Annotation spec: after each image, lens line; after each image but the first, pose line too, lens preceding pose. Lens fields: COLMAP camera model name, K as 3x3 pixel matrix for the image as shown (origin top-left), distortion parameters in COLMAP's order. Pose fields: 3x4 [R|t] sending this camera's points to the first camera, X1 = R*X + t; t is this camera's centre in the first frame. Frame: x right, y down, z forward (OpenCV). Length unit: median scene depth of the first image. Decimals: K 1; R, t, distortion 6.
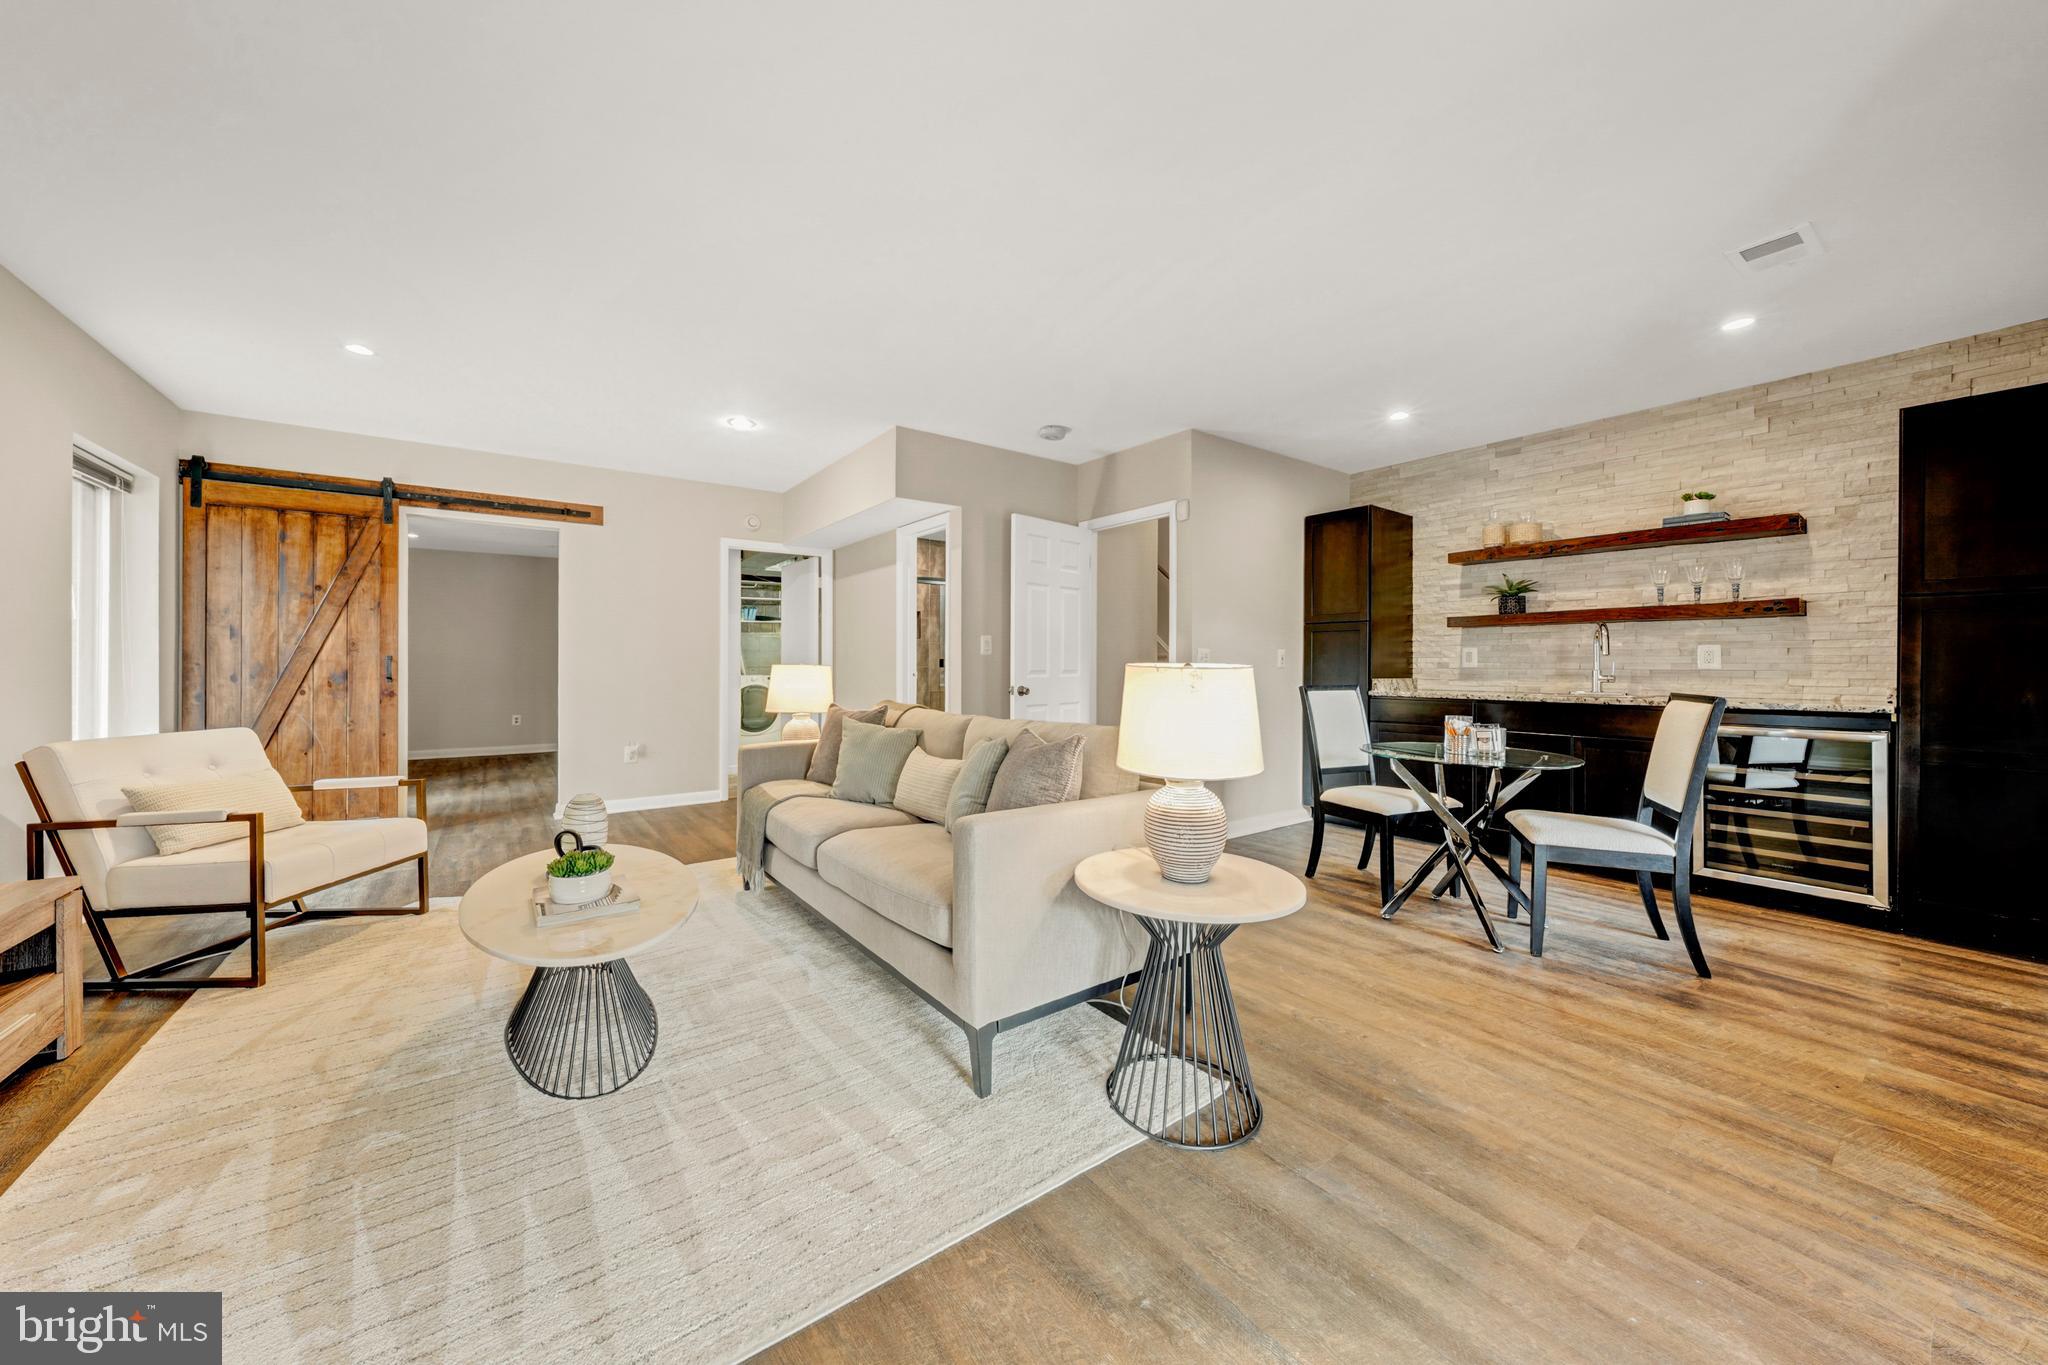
lens RADIAL K [[703.8, 0, 1011.9], [0, 703.8, 668.0], [0, 0, 1]] dist [-0.001375, 0.000548]
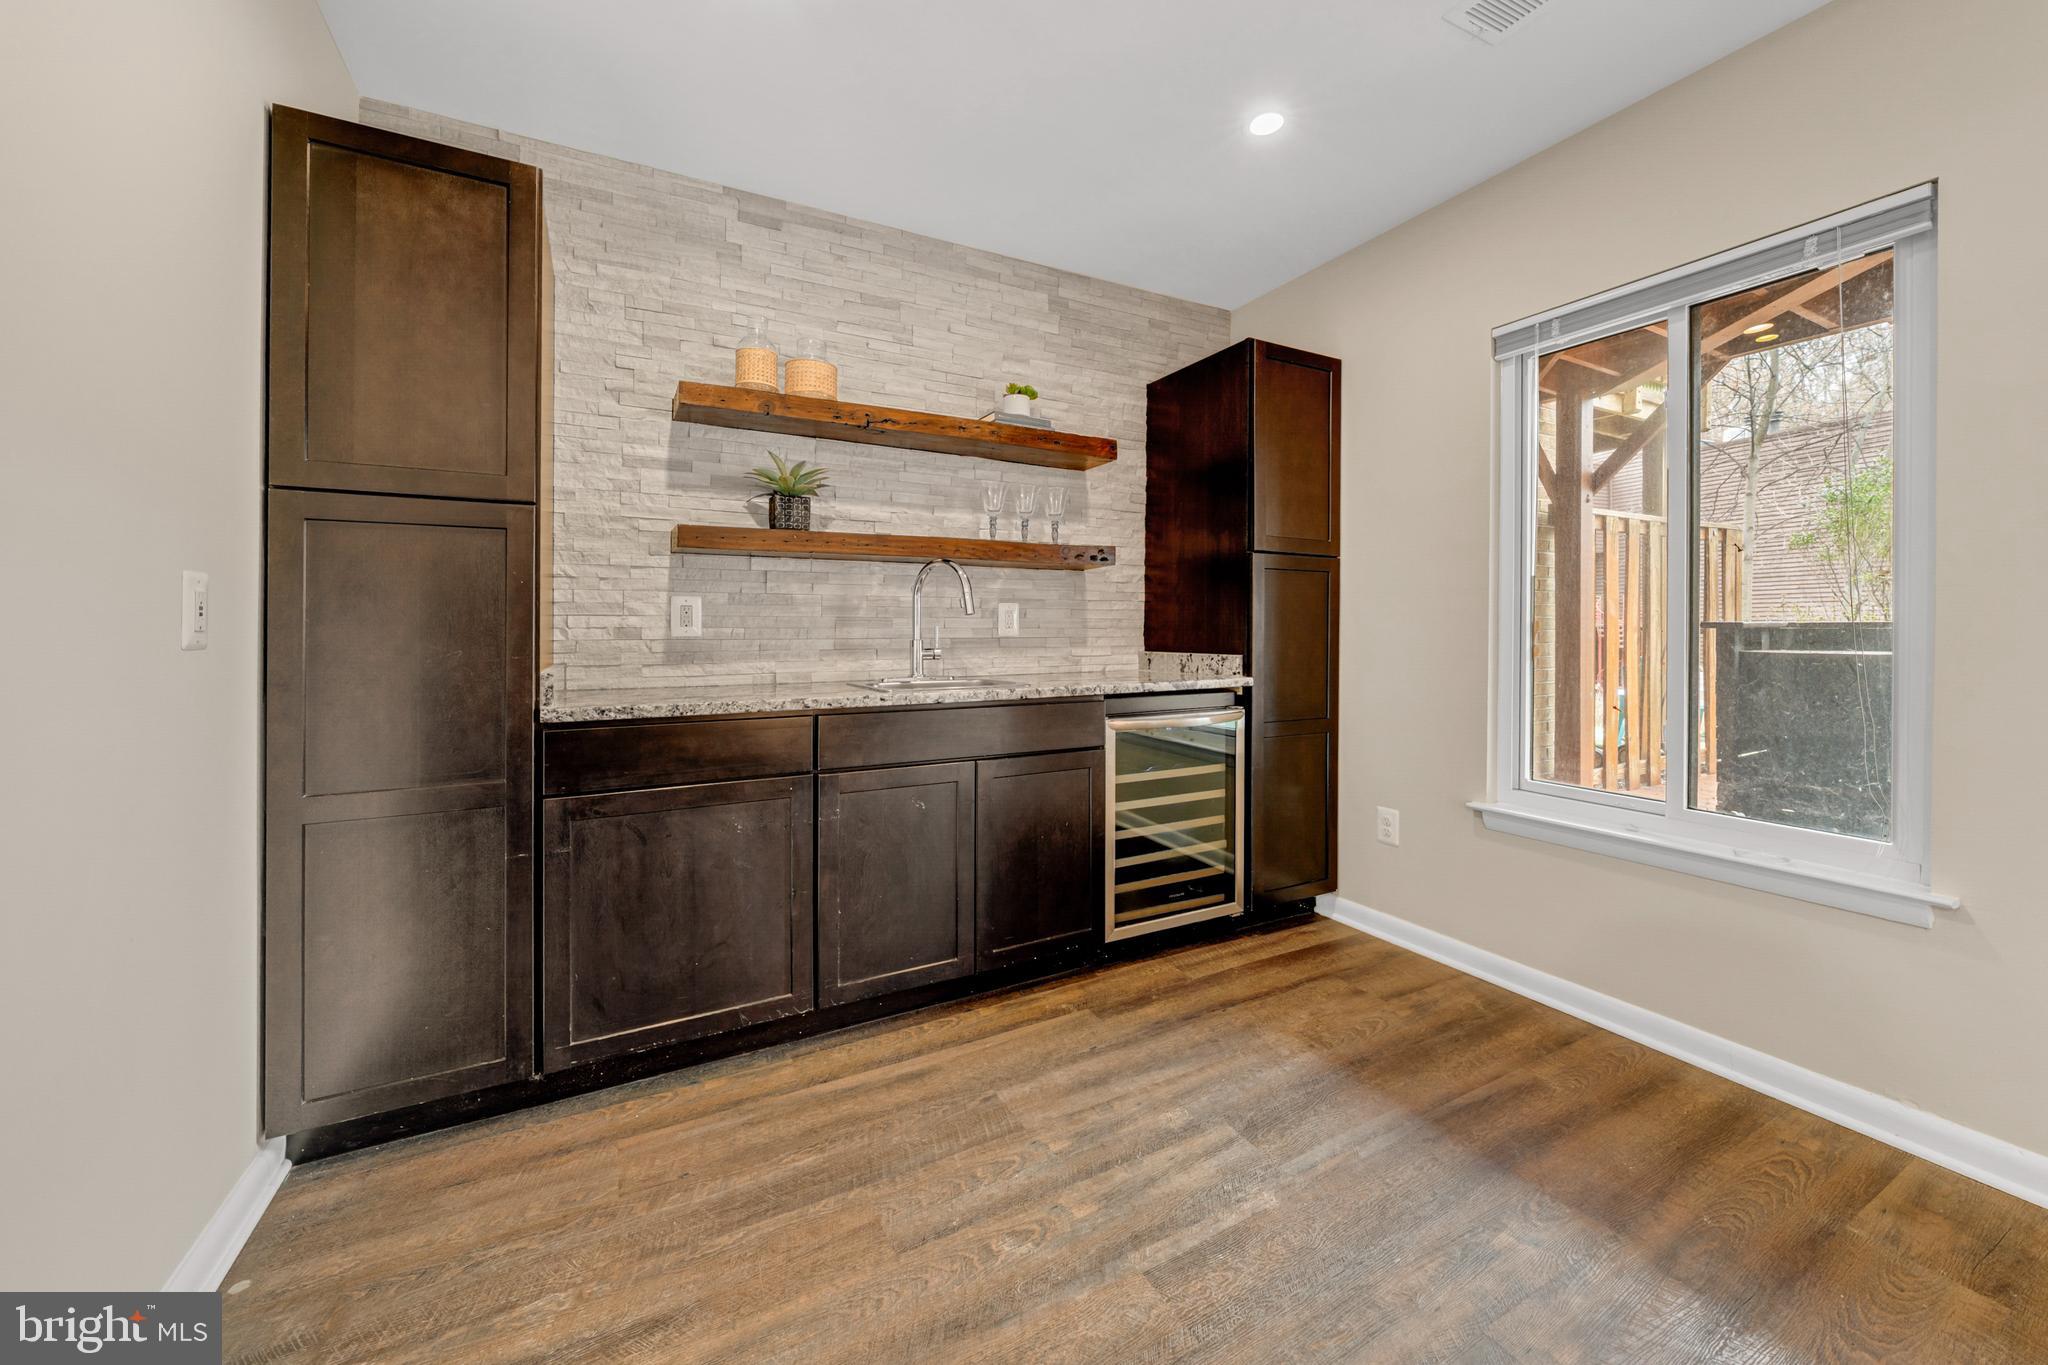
lens RADIAL K [[753.8, 0, 1007.5], [0, 753.8, 628.5], [0, 0, 1]] dist [0.001511, 0.000022]
pose [[0.153163, 0.000935, 0.988200, 0.195532], [0.008697, 0.999960, -0.002294, -0.004182], [-0.988163, 0.008946, 0.153149, 0.773516]]
